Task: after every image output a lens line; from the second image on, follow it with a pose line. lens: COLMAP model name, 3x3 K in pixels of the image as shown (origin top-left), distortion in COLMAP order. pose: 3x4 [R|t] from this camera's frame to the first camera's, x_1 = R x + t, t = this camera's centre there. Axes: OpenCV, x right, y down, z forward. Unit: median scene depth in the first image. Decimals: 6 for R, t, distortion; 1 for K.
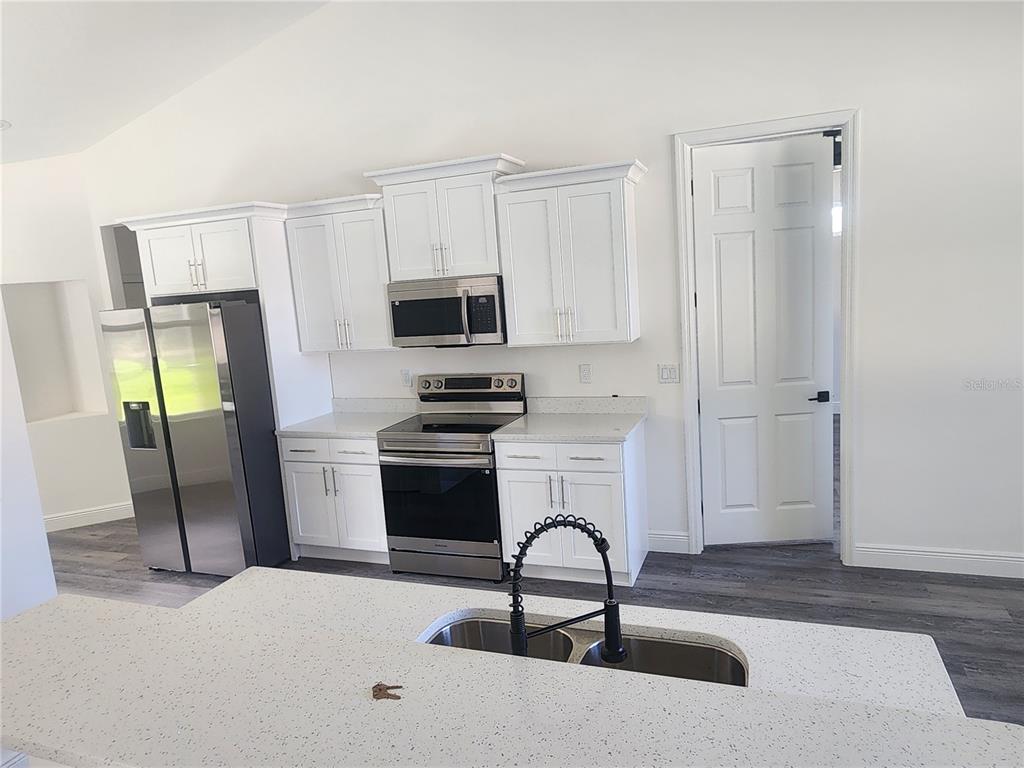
lens RADIAL K [[682.4, 0, 520.7], [0, 682.4, 384.7], [0, 0, 1]] dist [-0.005392, 0.006659]
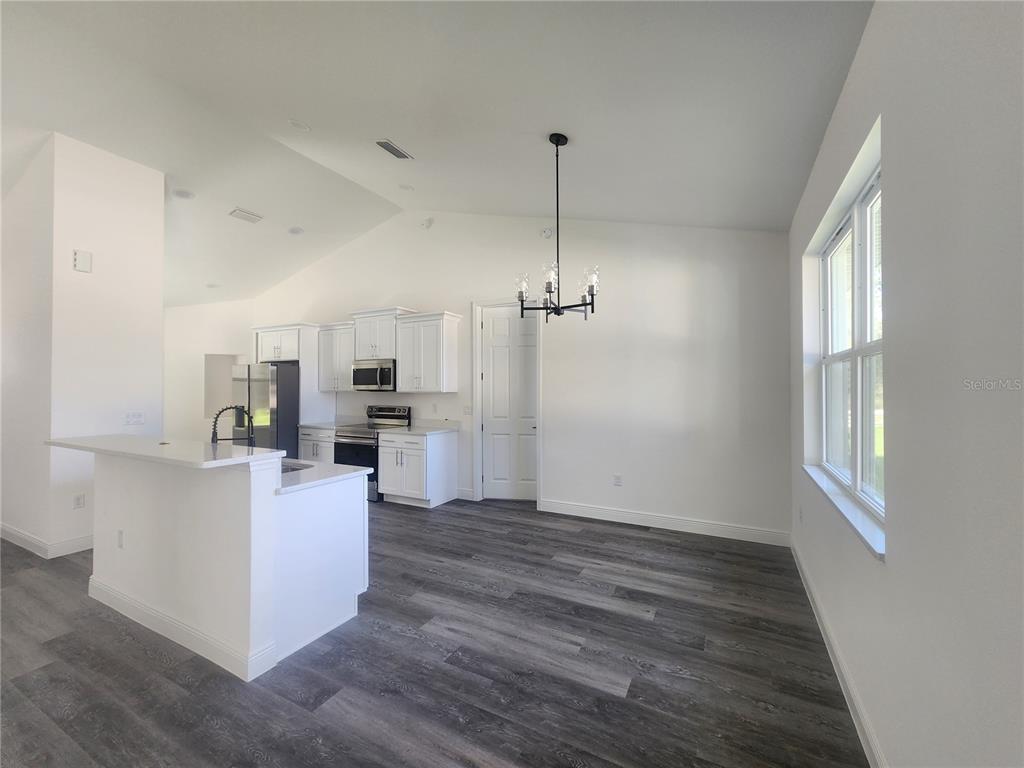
lens RADIAL K [[419.9, 0, 516.3], [0, 419.9, 381.5], [0, 0, 1]] dist [0.002853, 0.000171]
pose [[0.989921, 0.067228, -0.124648, 0.527544], [-0.086143, 0.984438, -0.153173, 0.083938], [0.112411, 0.162366, 0.980307, -0.277048]]
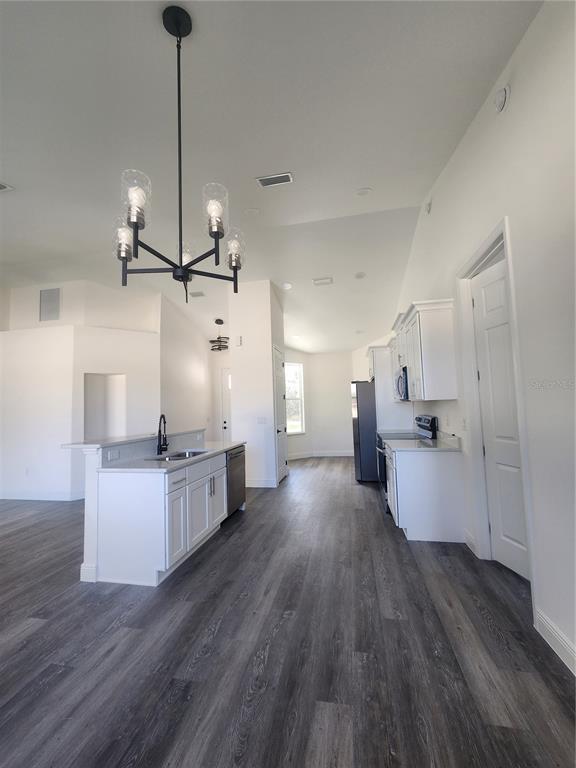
lens RADIAL K [[314.9, 0, 289.5], [0, 314.9, 386.0], [0, 0, 1]] dist [0.002853, 0.000171]
pose [[0.160076, 0.000787, -0.987104, 0.862986], [-0.124543, 0.992024, -0.019406, -0.038997], [0.979216, 0.126044, 0.158897, 0.498416]]
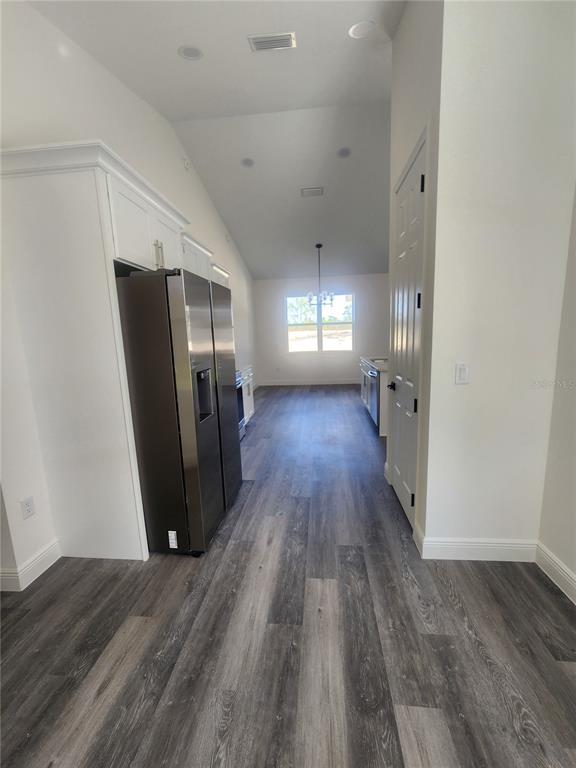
lens RADIAL K [[320.5, 0, 288.0], [0, 320.5, 384.0], [0, 0, 1]] dist [-0.000139, 0.000208]
pose [[-0.251547, -0.066668, 0.965546, -1.120268], [0.204570, 0.971423, 0.120369, 0.016866], [-0.945978, 0.227801, -0.230720, 1.067100]]
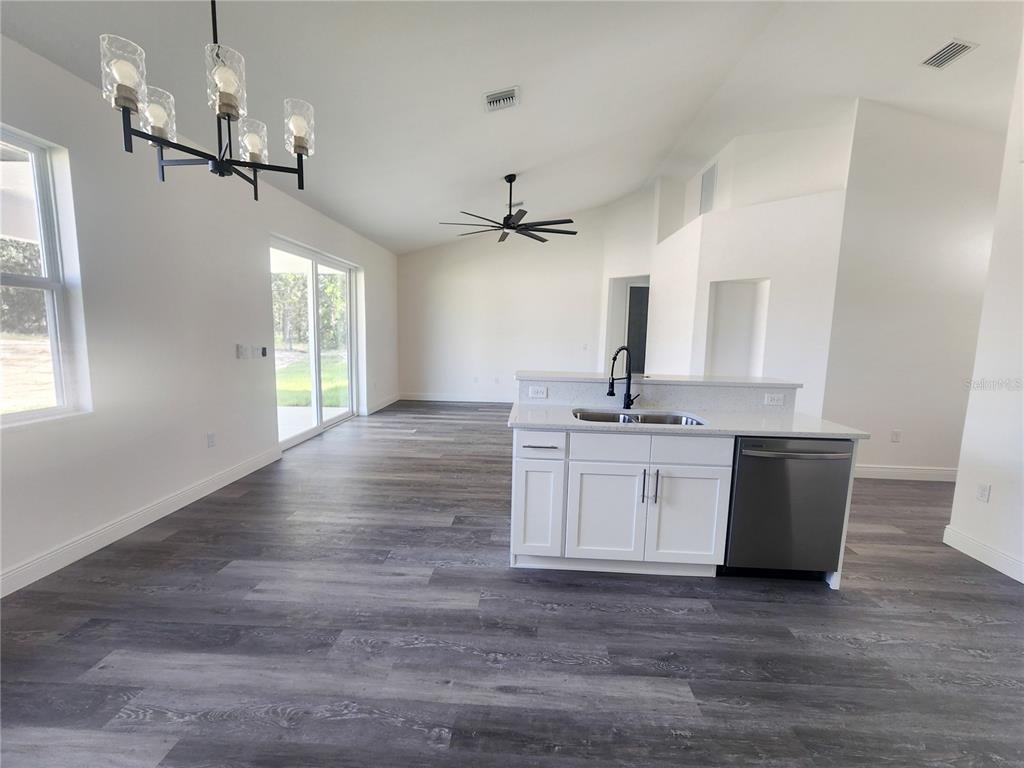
lens RADIAL K [[422.4, 0, 513.8], [0, 422.4, 383.7], [0, 0, 1]] dist [-0.001115, 0.000193]
pose [[-0.951946, 0.086632, -0.293758, 0.381520], [0.000187, 0.959324, 0.282309, -0.071699], [0.306266, 0.268688, -0.913240, 0.888858]]
